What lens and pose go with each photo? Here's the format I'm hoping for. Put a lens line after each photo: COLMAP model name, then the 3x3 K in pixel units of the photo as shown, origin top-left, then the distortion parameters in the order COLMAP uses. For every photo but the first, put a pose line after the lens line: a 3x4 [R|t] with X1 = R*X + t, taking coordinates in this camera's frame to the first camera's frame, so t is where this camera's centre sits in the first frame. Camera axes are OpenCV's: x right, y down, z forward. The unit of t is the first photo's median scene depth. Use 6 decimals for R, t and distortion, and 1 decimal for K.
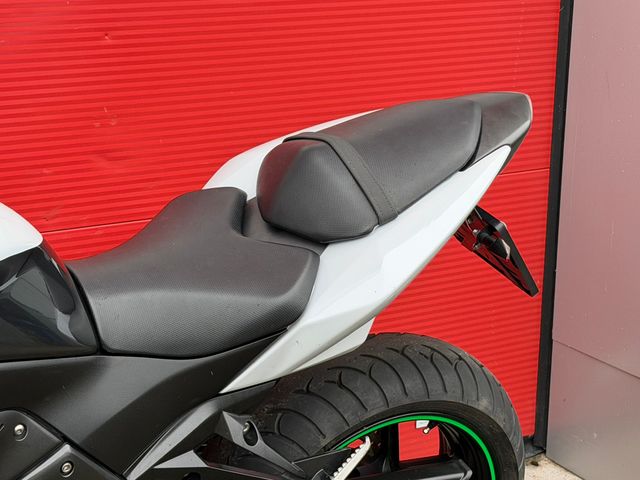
lens RADIAL K [[1444.3, 0, 320.0], [0, 1444.3, 240.0], [0, 0, 1]] dist [0.088832, 0.493211]
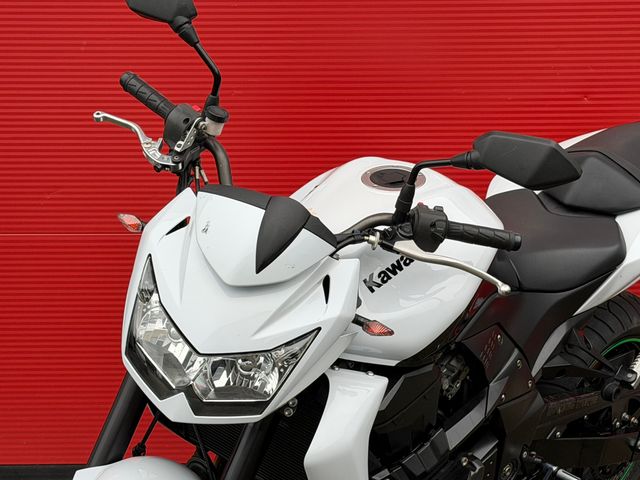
lens RADIAL K [[1444.3, 0, 320.0], [0, 1444.3, 240.0], [0, 0, 1]] dist [0.088832, 0.493211]
pose [[0.959115, -0.080145, 0.271433, -0.652258], [0.099865, 0.993214, -0.059614, 0.081342], [-0.264813, 0.084284, 0.960609, -0.356794]]
